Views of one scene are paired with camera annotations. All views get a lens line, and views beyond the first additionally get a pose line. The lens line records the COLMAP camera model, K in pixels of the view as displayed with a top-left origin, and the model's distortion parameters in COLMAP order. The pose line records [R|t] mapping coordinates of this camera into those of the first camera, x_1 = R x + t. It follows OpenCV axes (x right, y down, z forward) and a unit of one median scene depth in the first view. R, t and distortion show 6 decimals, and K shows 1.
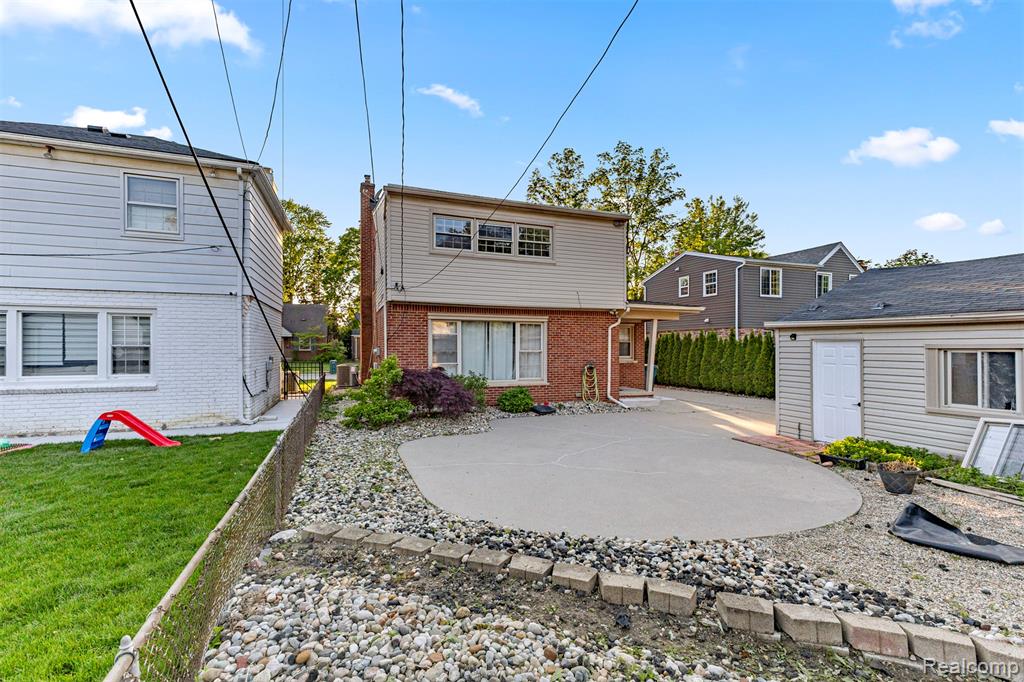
lens RADIAL K [[437.5, 0, 513.8], [0, 437.5, 344.8], [0, 0, 1]] dist [0.011094, -0.002296]
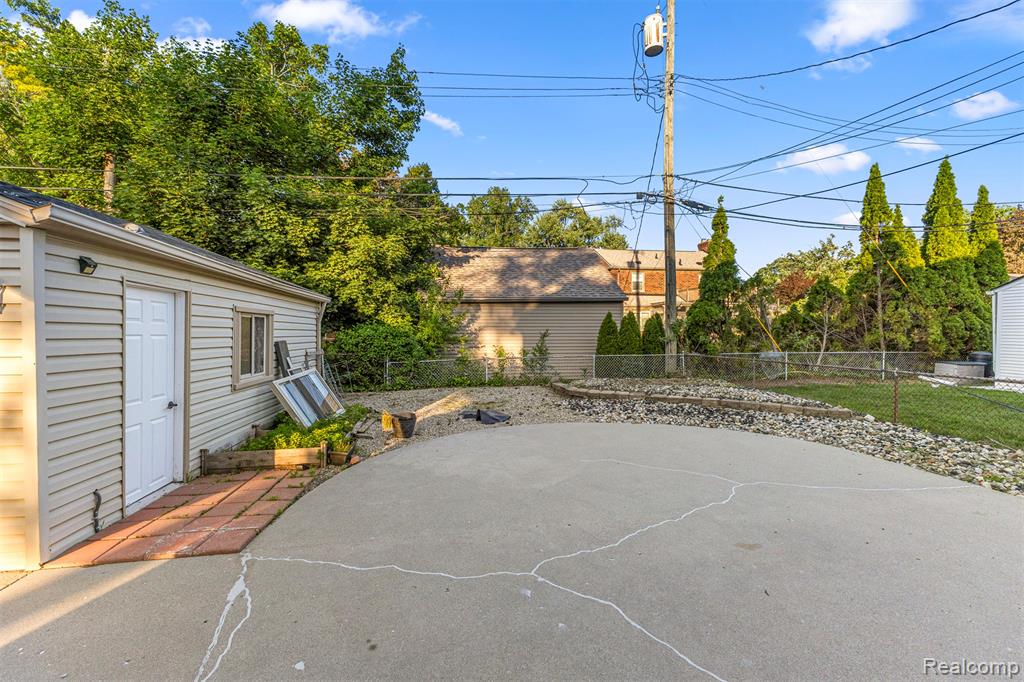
lens RADIAL K [[437.5, 0, 508.3], [0, 437.5, 335.5], [0, 0, 1]] dist [0.011094, -0.002296]
pose [[-0.973038, 0.000860, 0.230643, 0.189255], [0.000744, 1.000000, -0.000594, 0.038143], [-0.230644, -0.000407, -0.973038, 1.183377]]
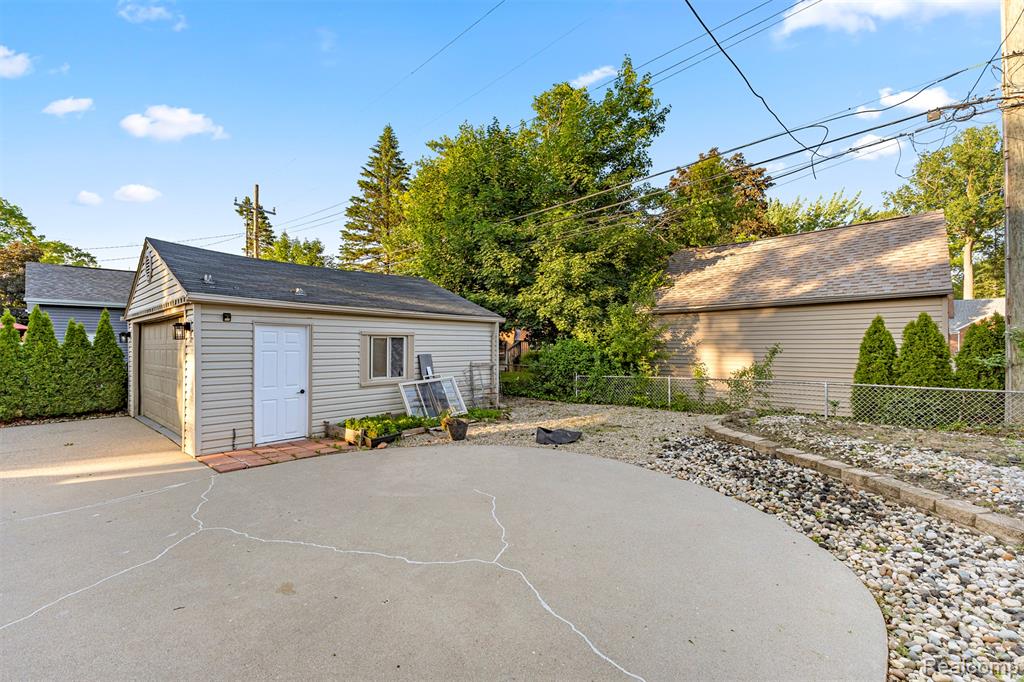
lens RADIAL K [[437.5, 0, 509.6], [0, 437.5, 344.0], [0, 0, 1]] dist [0.011094, -0.002296]
pose [[-0.449494, 0.002222, 0.893281, -0.233789], [-0.004311, 0.999980, -0.004657, 0.026933], [-0.893273, -0.005944, -0.449475, 0.836819]]
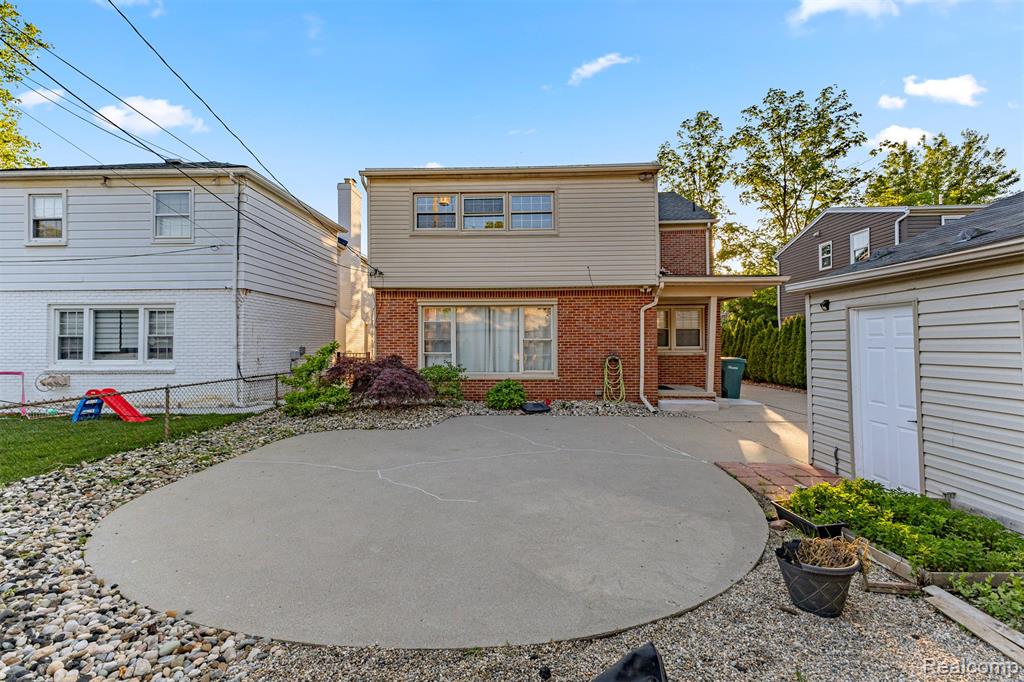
lens RADIAL K [[437.5, 0, 514.4], [0, 437.5, 336.9], [0, 0, 1]] dist [0.011094, -0.002296]
pose [[0.925112, -0.013139, -0.379466, 0.432251], [0.008298, 0.999862, -0.014390, 0.028700], [0.379603, 0.010164, 0.925094, 0.250859]]
